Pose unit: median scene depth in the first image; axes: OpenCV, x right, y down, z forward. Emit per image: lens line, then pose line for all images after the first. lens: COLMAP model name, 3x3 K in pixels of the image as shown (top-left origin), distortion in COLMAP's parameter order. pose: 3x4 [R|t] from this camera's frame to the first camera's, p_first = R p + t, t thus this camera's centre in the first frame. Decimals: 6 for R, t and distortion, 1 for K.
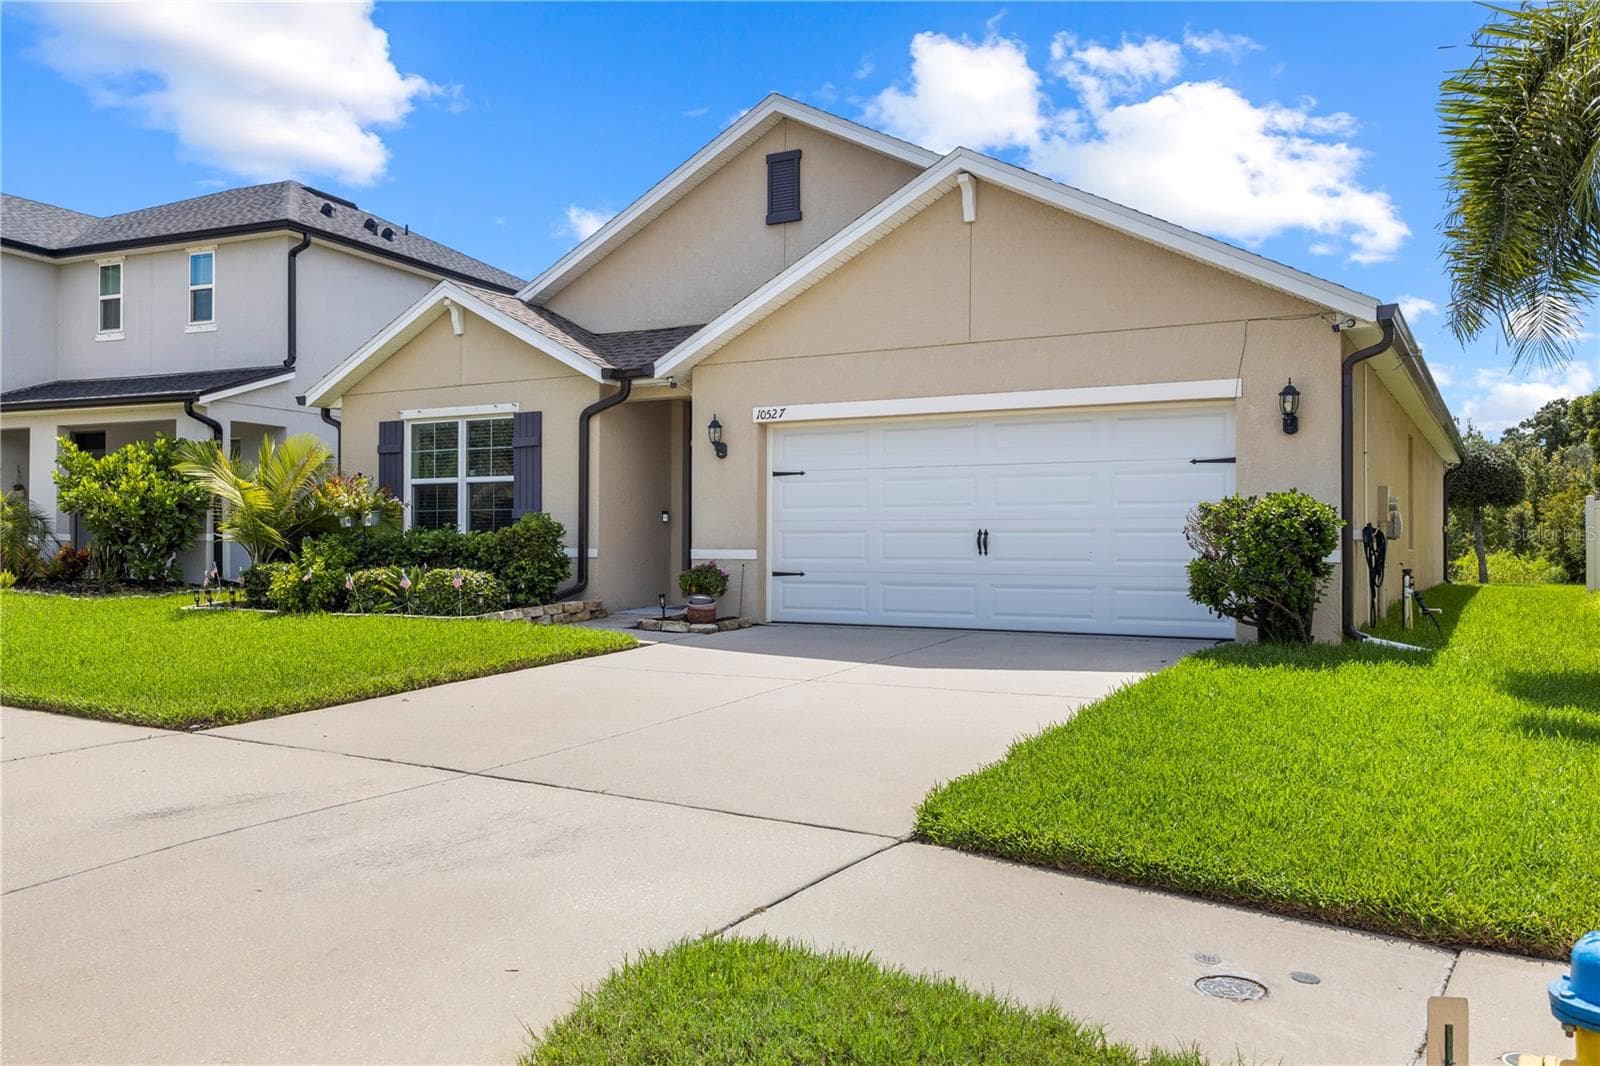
lens RADIAL K [[1252.0, 0, 795.5], [0, 1252.0, 536.0], [0, 0, 1]] dist [-0.004529, -0.003071]
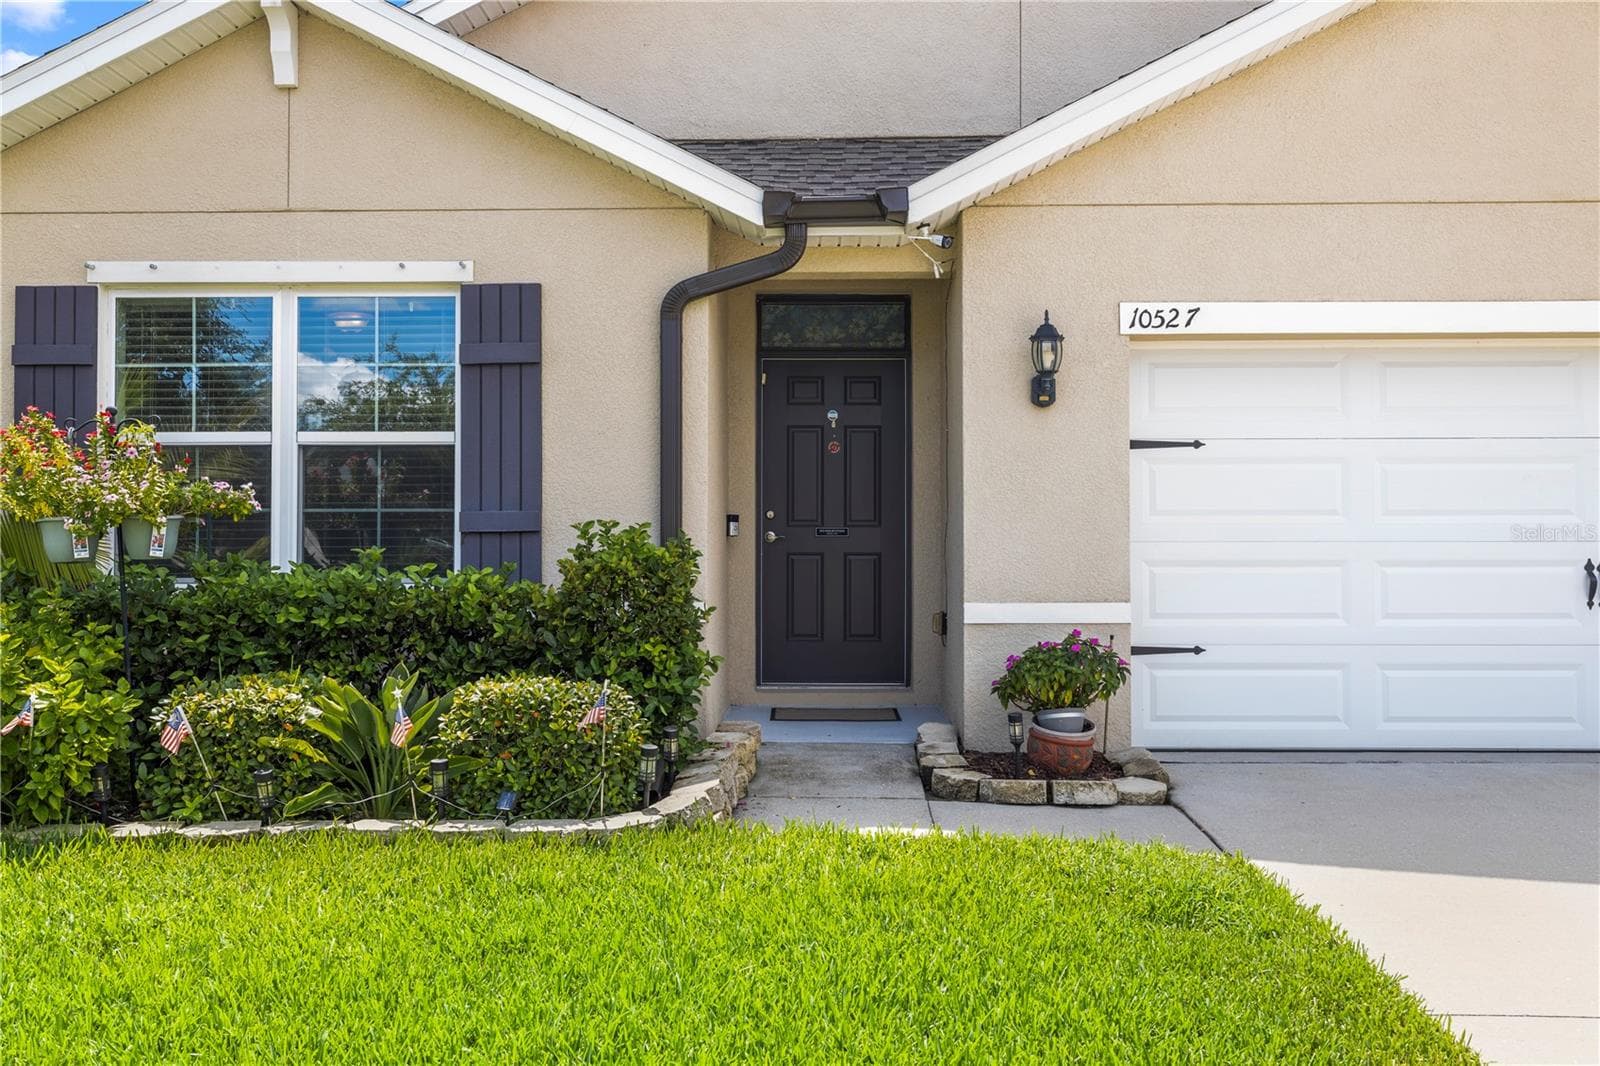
lens RADIAL K [[1384.6, 0, 793.3], [0, 1384.6, 506.5], [0, 0, 1]] dist [-0.002814, 0.002658]
pose [[0.878846, 0.006526, 0.477061, -0.372241], [-0.000078, 0.999908, -0.013536, -0.017416], [-0.477106, 0.011859, 0.878766, 0.568959]]
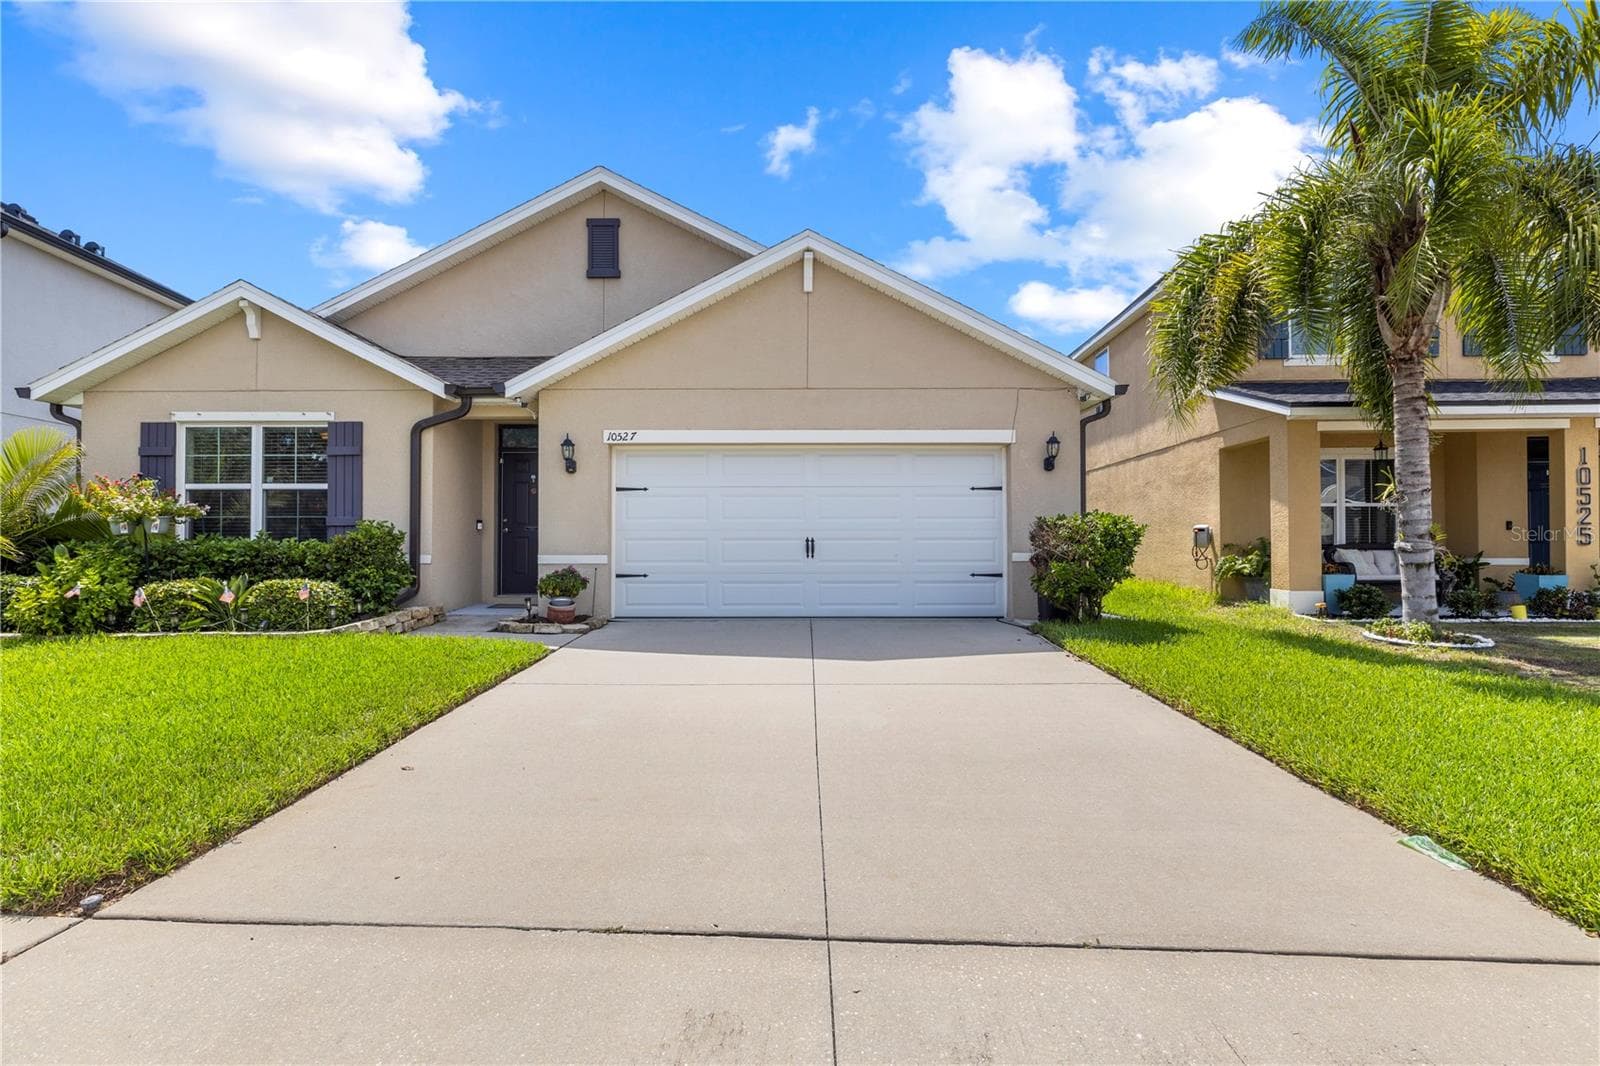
lens RADIAL K [[745.9, 0, 795.2], [0, 745.9, 533.7], [0, 0, 1]] dist [-0.004685, 0.000096]
pose [[0.870135, 0.002516, 0.492808, -0.205173], [0.000462, 0.999982, -0.005922, -0.004110], [-0.492814, 0.005381, 0.870118, 0.308777]]
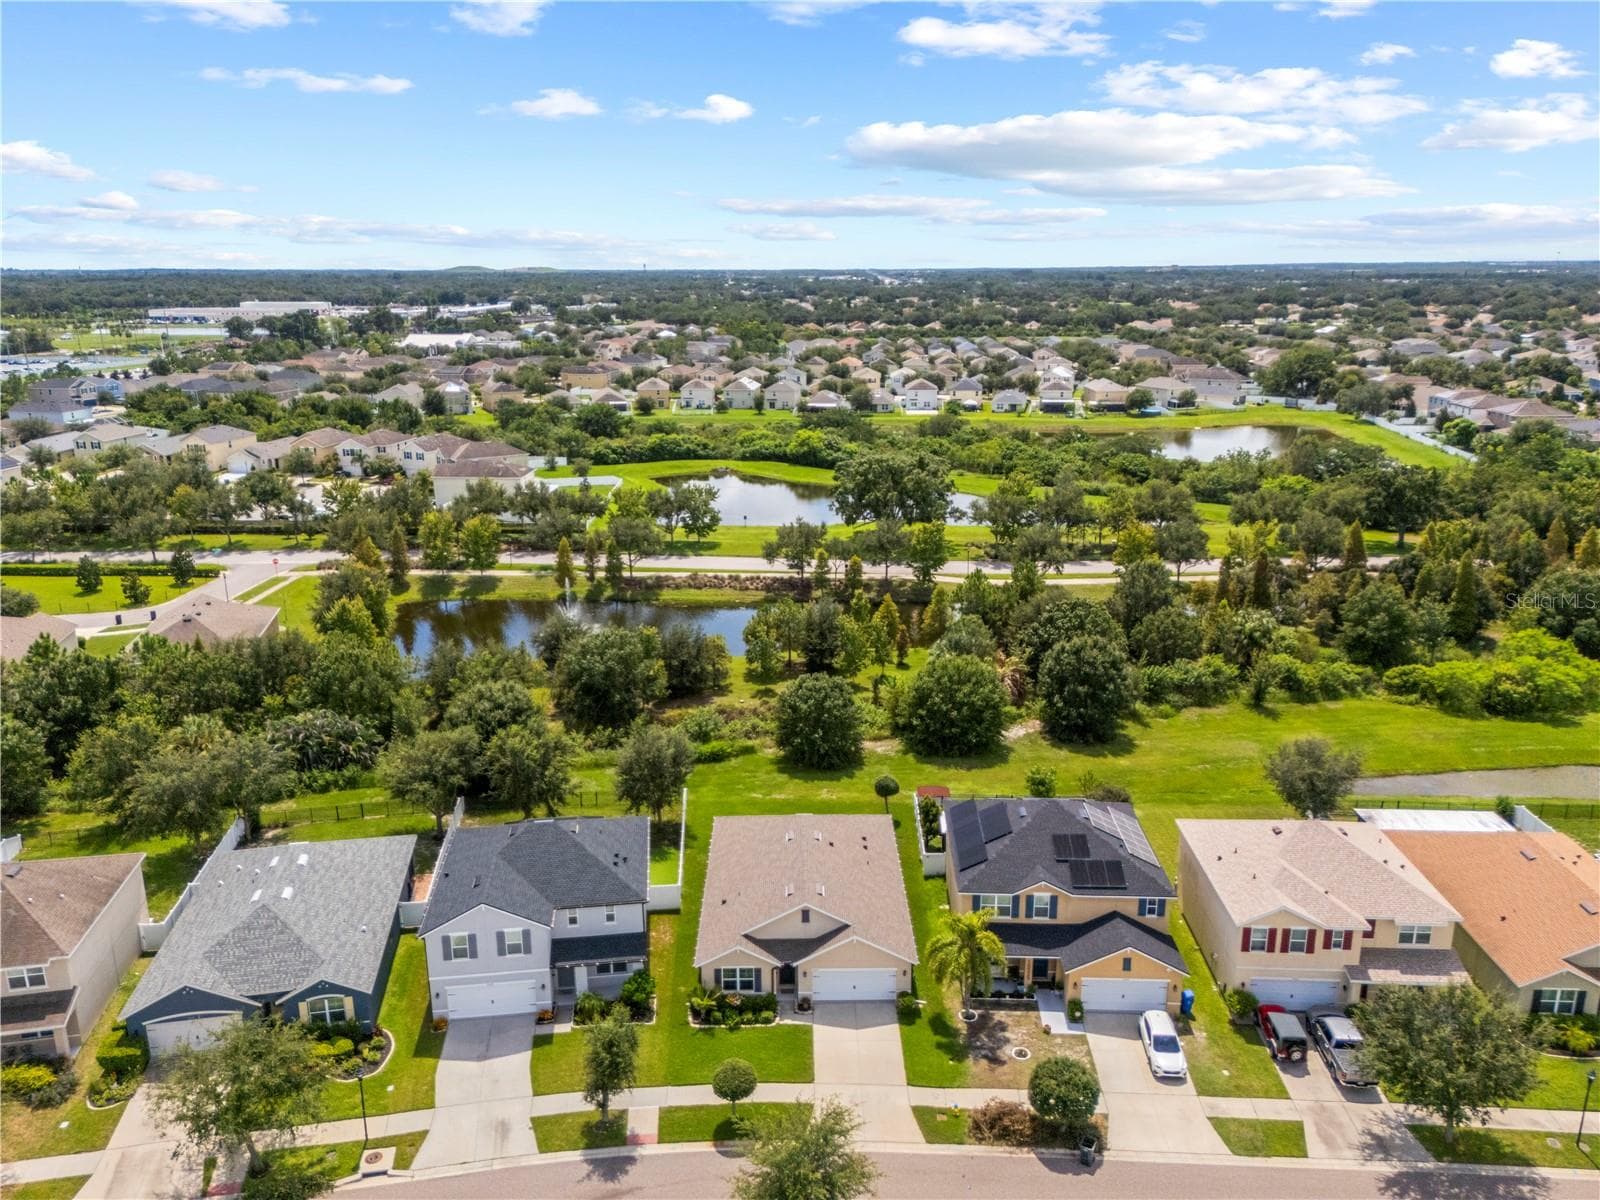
lens RADIAL K [[1175.2, 0, 800.0], [0, 1175.2, 600.0], [0, 0, 1]] dist [0.083222, -0.068938]
pose [[0.862600, -0.146663, 0.484160, -2.220442], [0.006657, 0.960261, 0.279024, -2.926588], [-0.505842, -0.237463, 0.829298, -2.723249]]
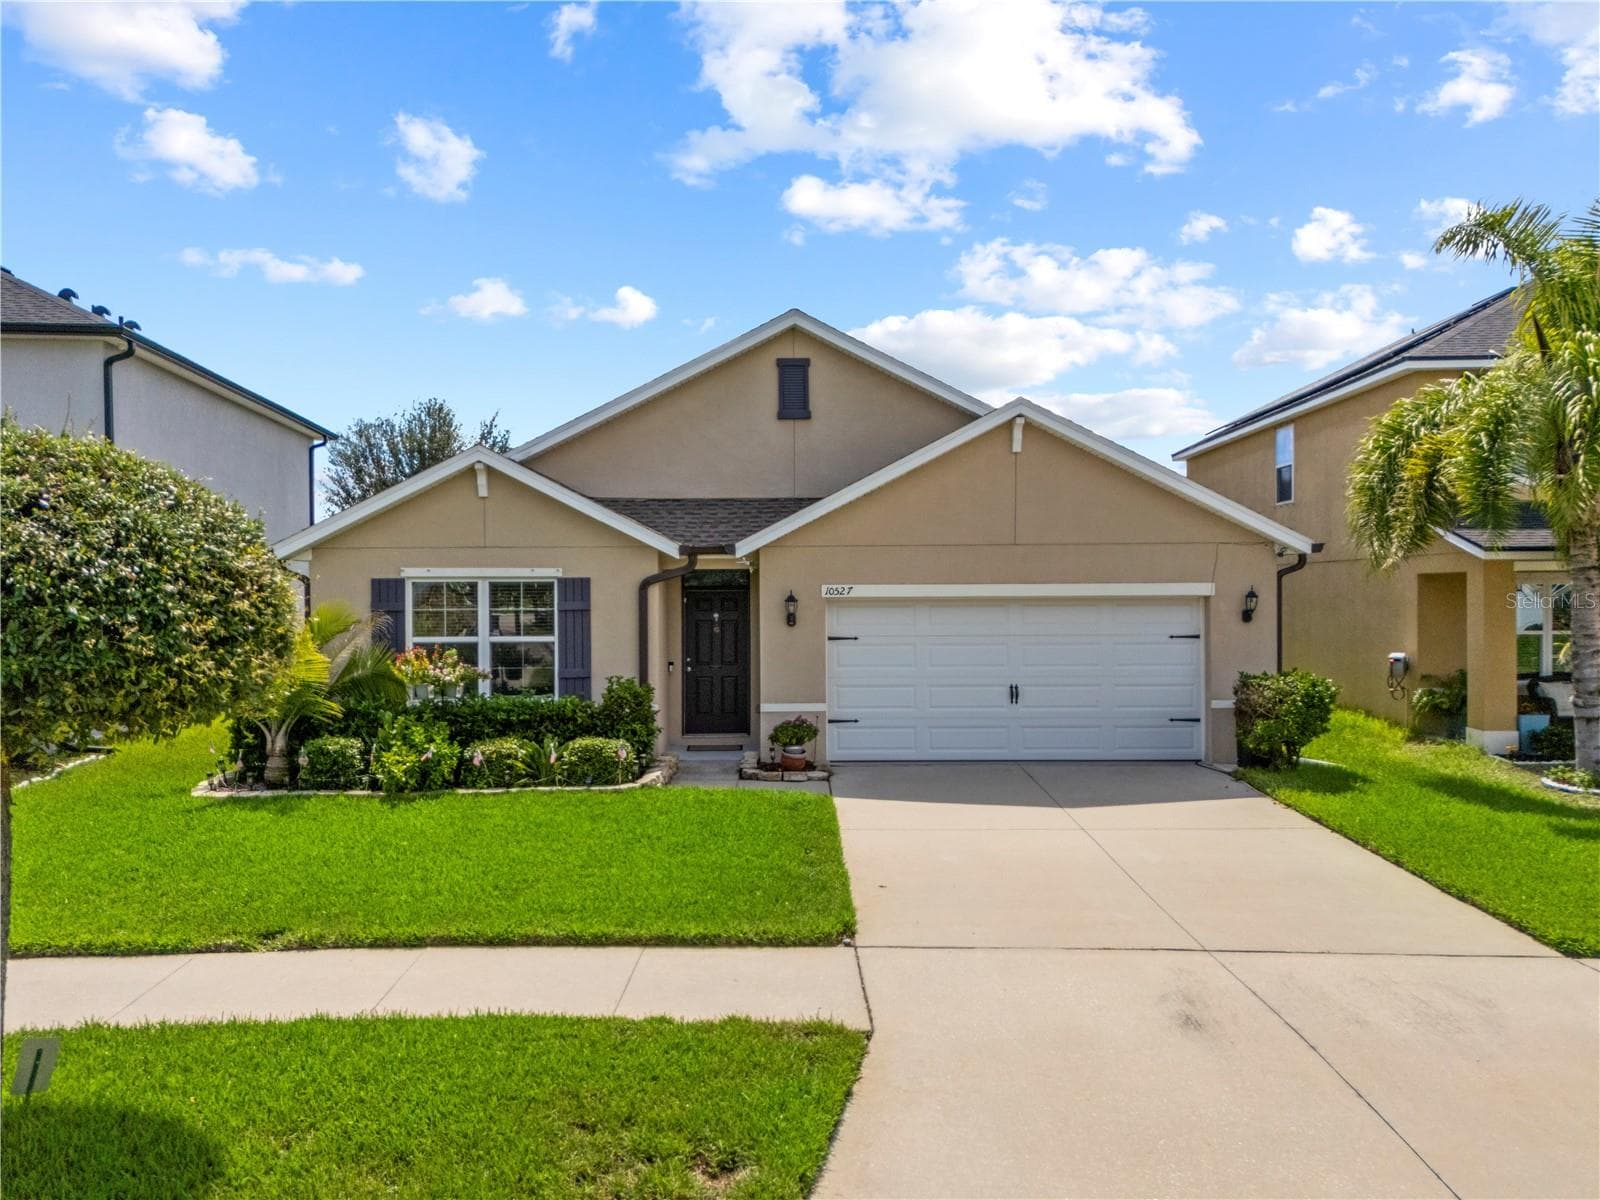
lens RADIAL K [[1175.2, 0, 800.0], [0, 1175.2, 600.0], [0, 0, 1]] dist [0.083222, -0.068938]
pose [[0.859062, -0.011898, 0.511734, -0.594351], [0.004686, 0.999871, 0.015381, -0.100050], [-0.511851, -0.010815, 0.859006, 0.044251]]
